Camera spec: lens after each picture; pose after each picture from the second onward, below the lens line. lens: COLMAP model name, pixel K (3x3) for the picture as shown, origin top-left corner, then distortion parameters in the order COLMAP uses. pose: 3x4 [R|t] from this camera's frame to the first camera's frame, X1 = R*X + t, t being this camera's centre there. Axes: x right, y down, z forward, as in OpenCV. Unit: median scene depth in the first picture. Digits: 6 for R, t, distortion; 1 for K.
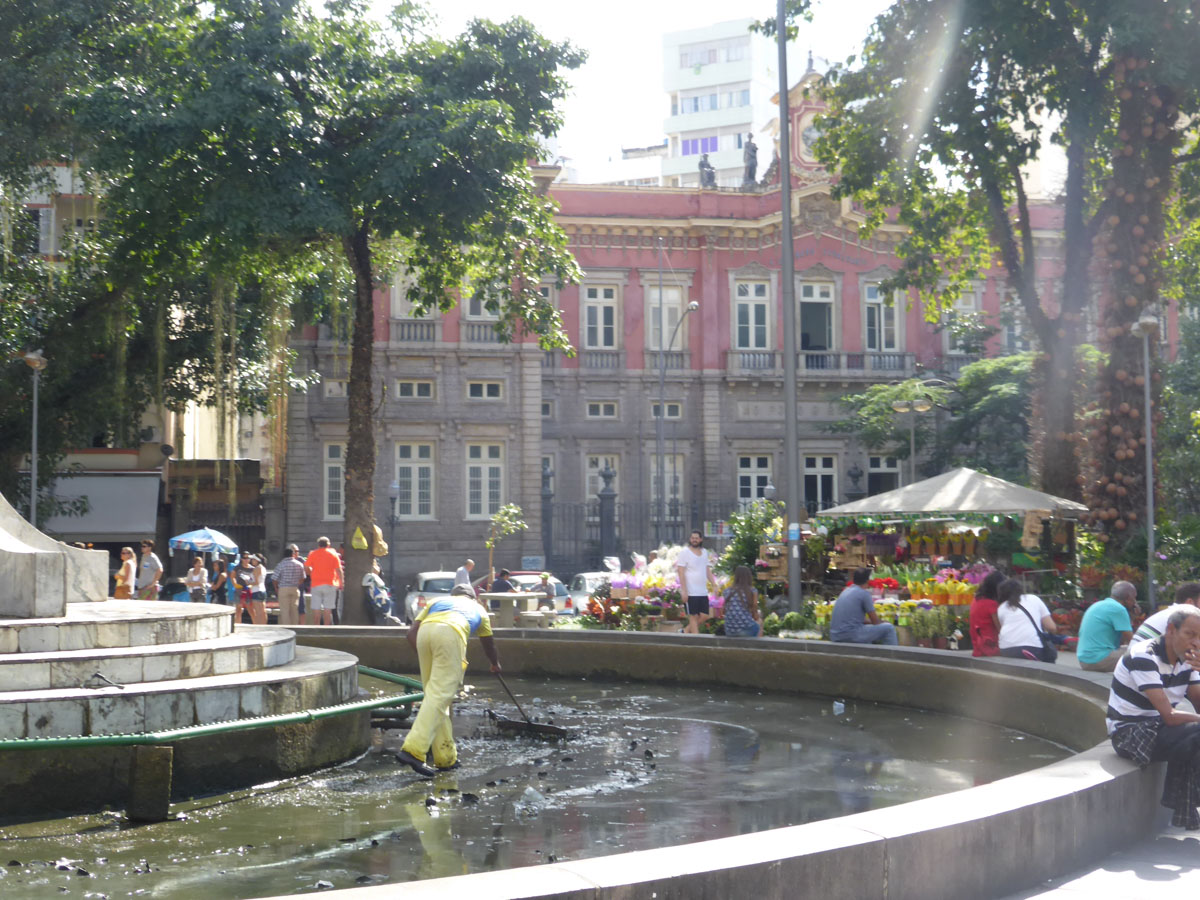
lens RADIAL K [[1786.7, 0, 599.4], [0, 1786.7, 445.9], [0, 0, 1]] dist [-0.108145, 0.000000]
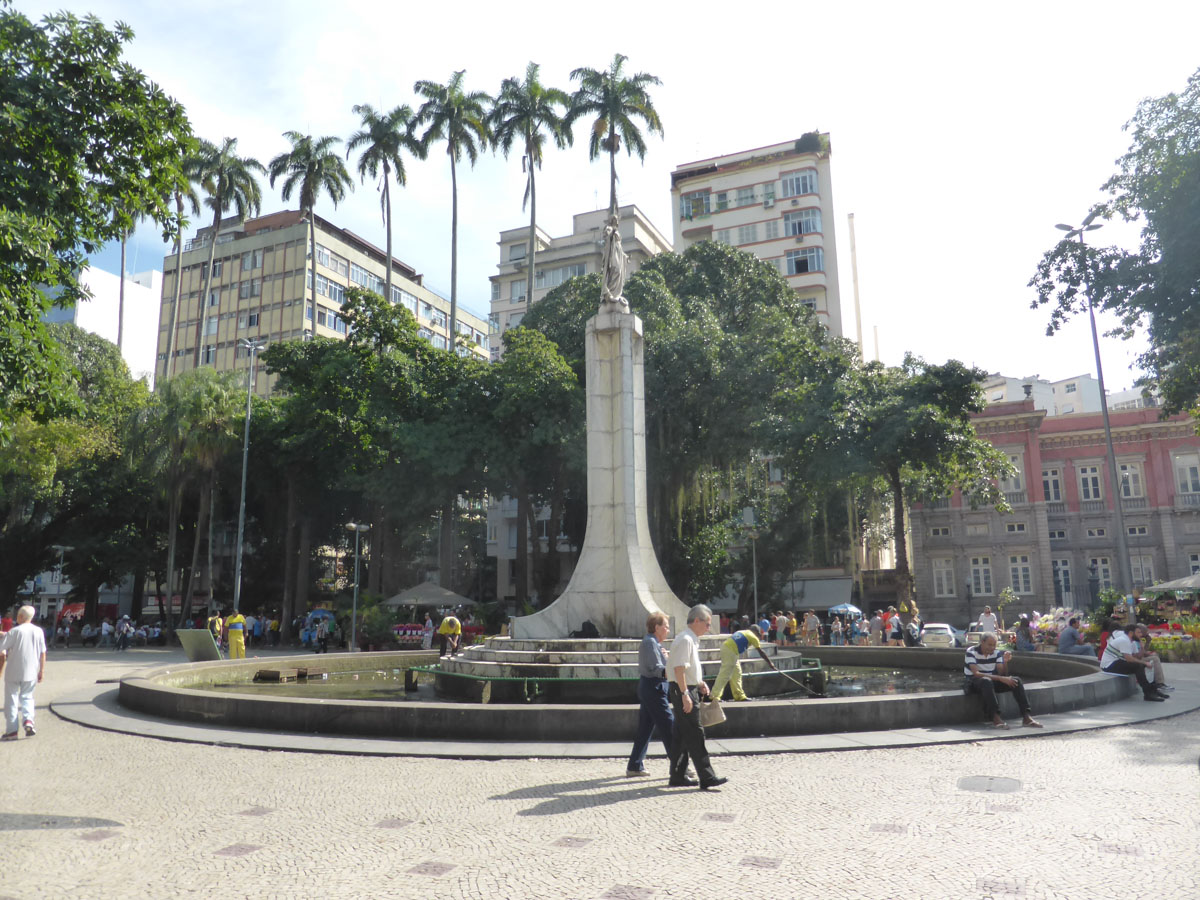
lens RADIAL K [[881.4, 0, 599.9], [0, 881.4, 452.3], [0, 0, 1]] dist [0.012231, 0.009113]
pose [[0.831762, -0.116607, -0.542748, 0.093275], [0.049569, 0.989385, -0.136602, -0.003290], [0.552915, 0.086717, 0.828713, -0.064685]]
